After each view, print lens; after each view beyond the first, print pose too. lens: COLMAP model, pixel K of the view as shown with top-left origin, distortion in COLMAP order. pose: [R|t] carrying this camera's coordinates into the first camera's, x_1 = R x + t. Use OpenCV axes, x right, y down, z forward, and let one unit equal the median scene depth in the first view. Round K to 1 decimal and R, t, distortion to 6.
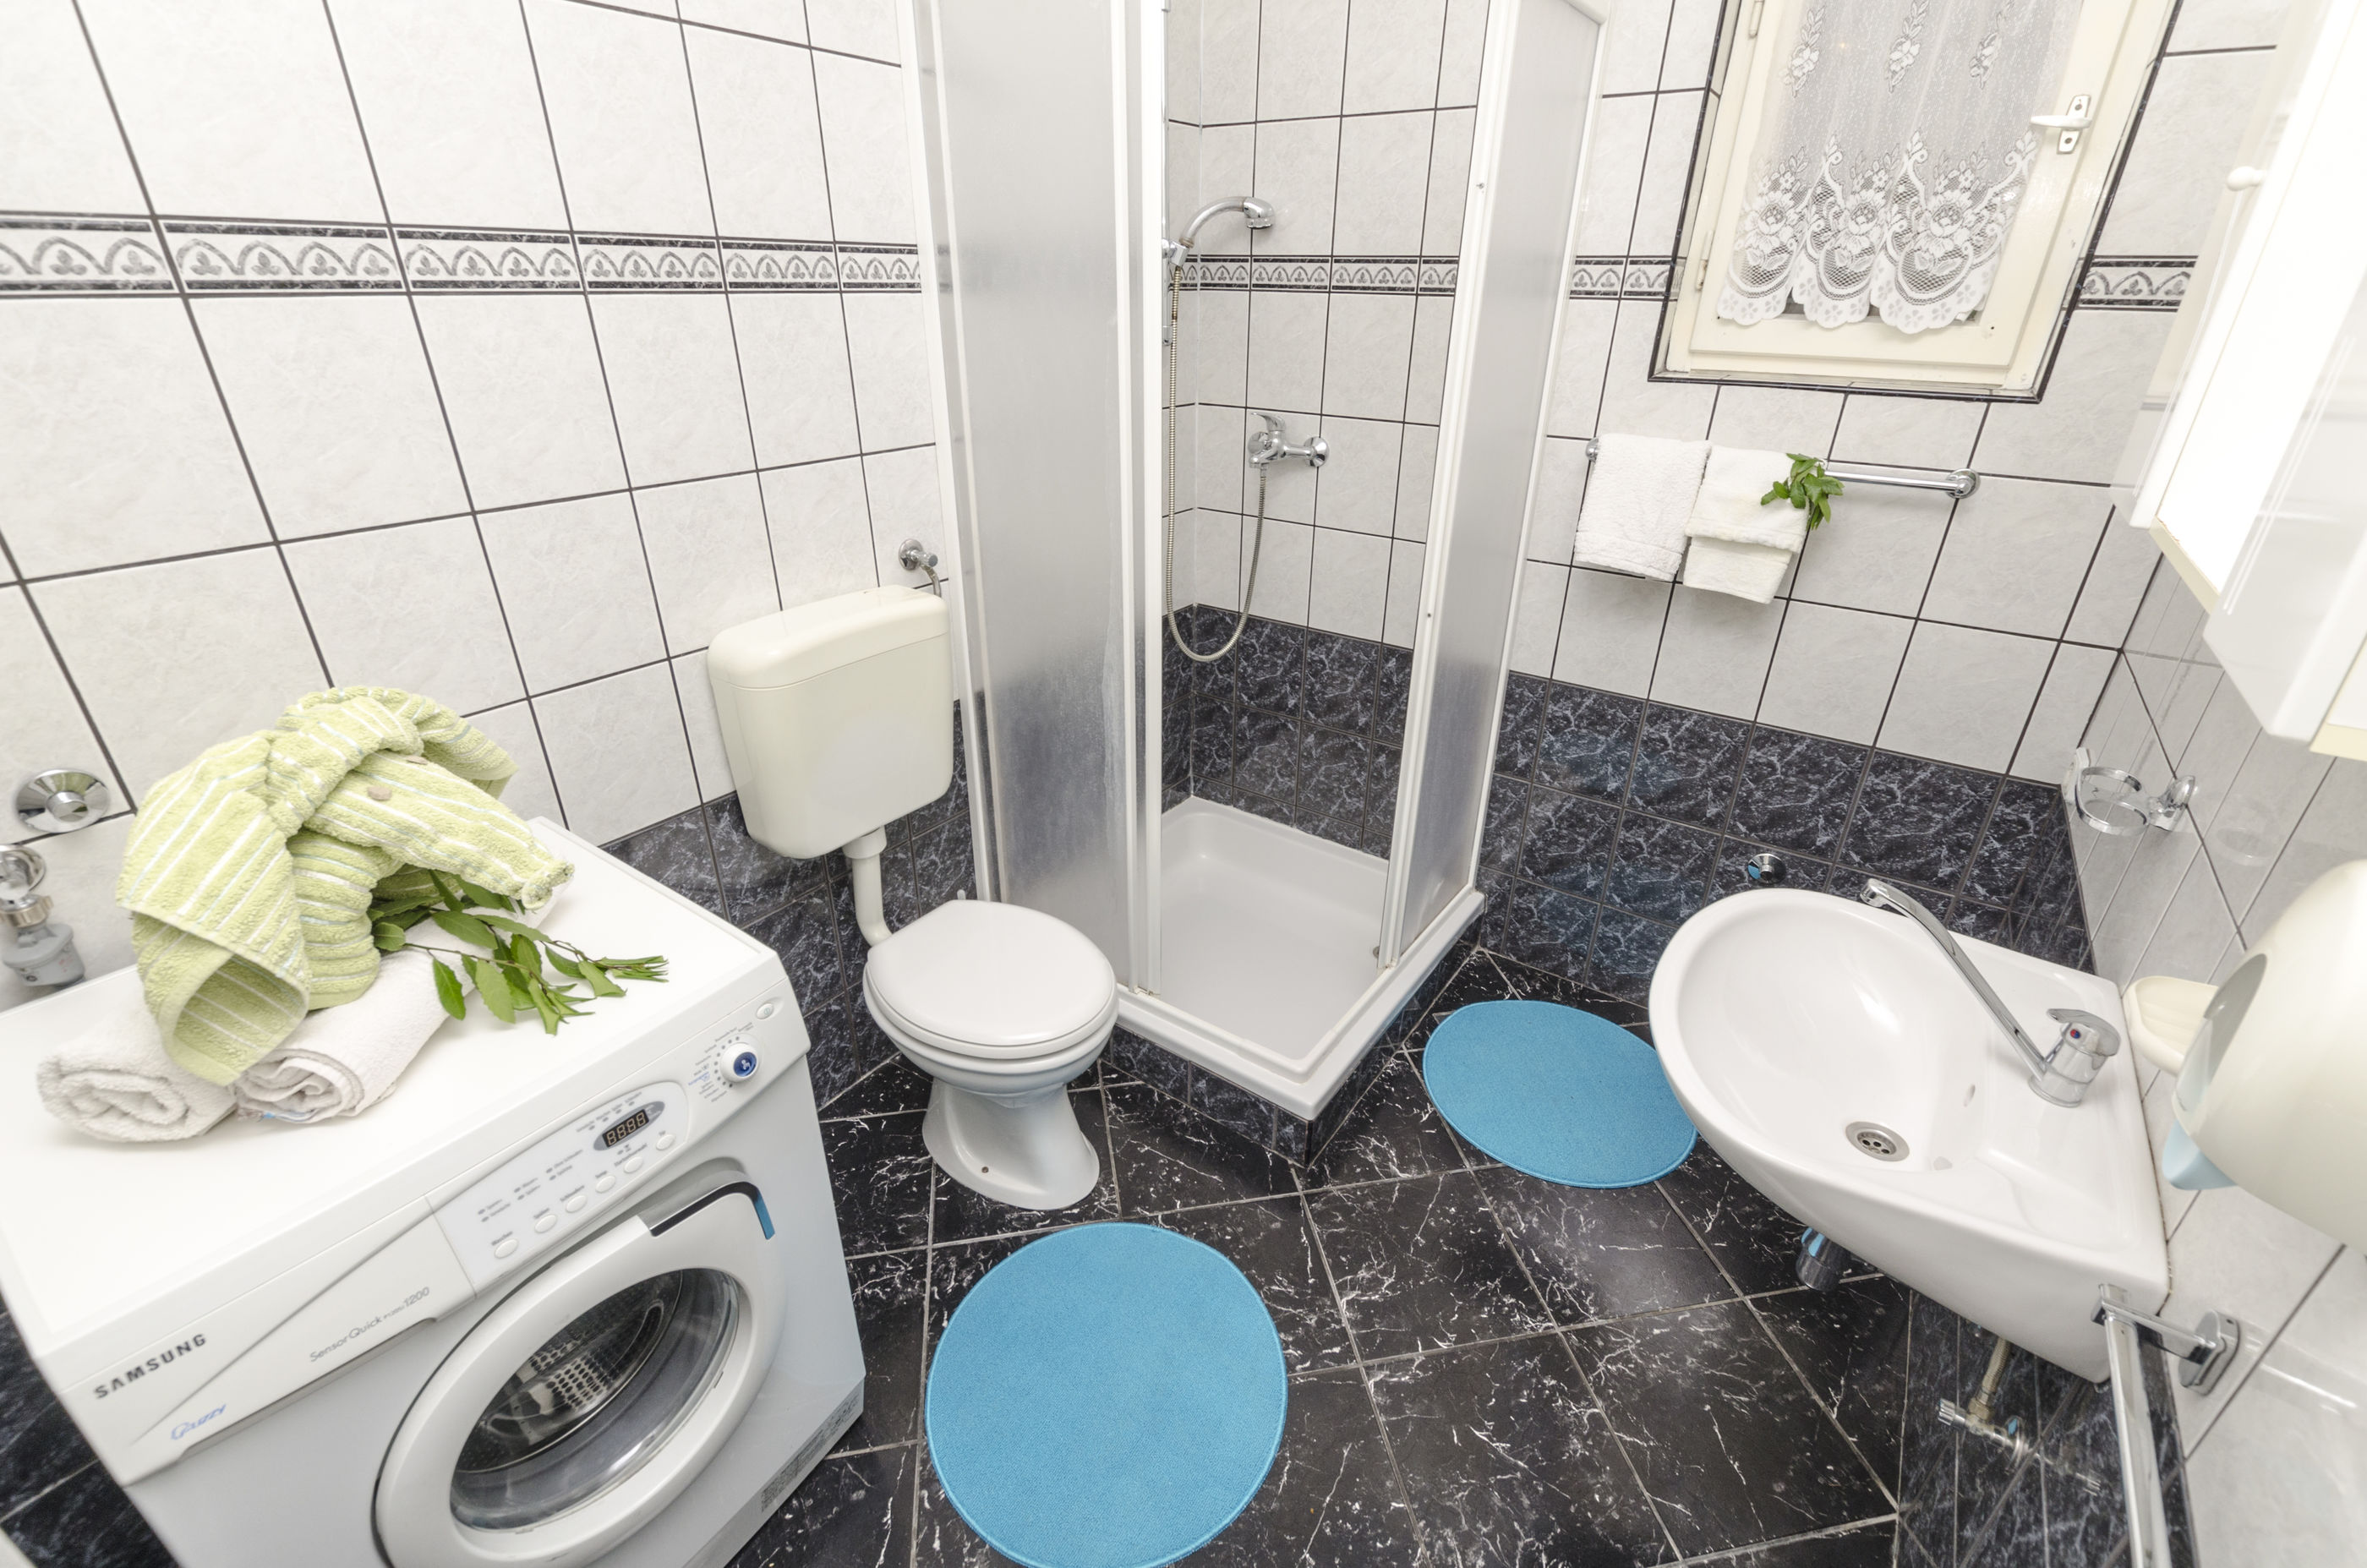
lens RADIAL K [[1032.9, 0, 1188.8], [0, 1032.9, 727.1], [0, 0, 1]] dist [0.015274, -0.007135]
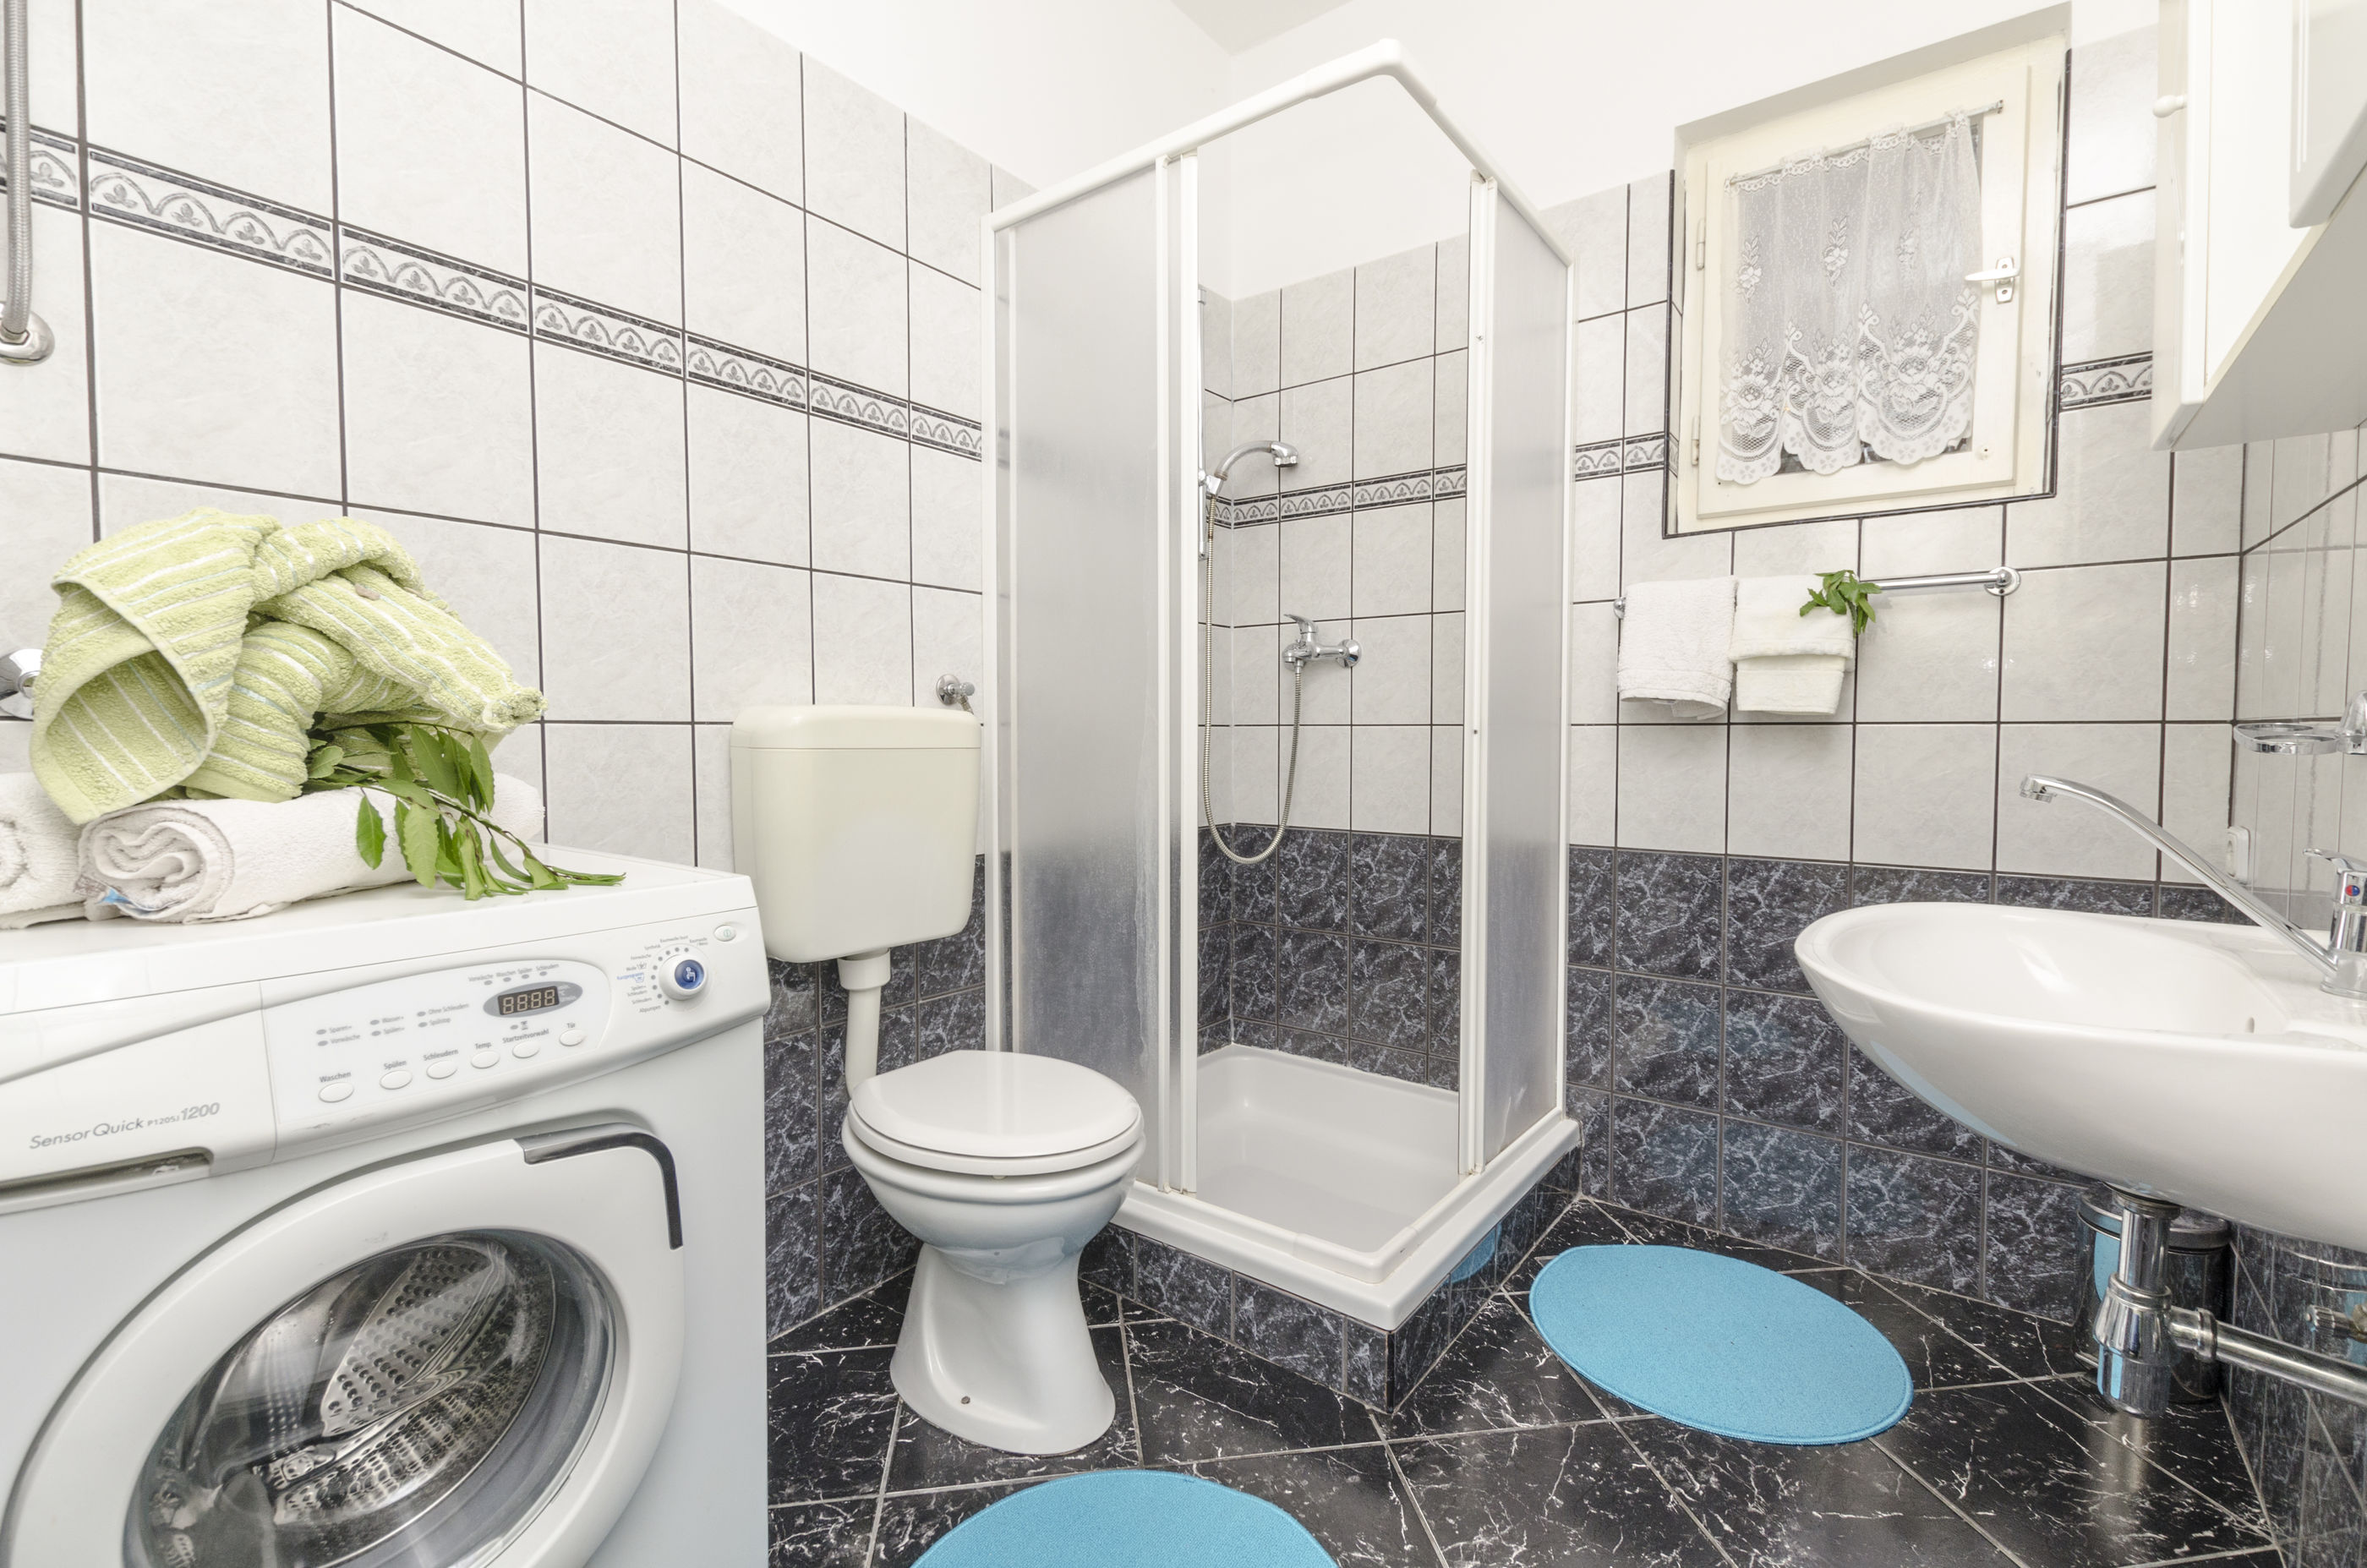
lens RADIAL K [[1032.9, 0, 1186.0], [0, 1032.9, 762.6], [0, 0, 1]] dist [0.015274, -0.007135]
pose [[0.999262, -0.010240, -0.037010, -0.001582], [-0.005451, 0.916202, -0.400680, 0.310048], [0.038011, 0.400586, 0.915470, 0.122065]]
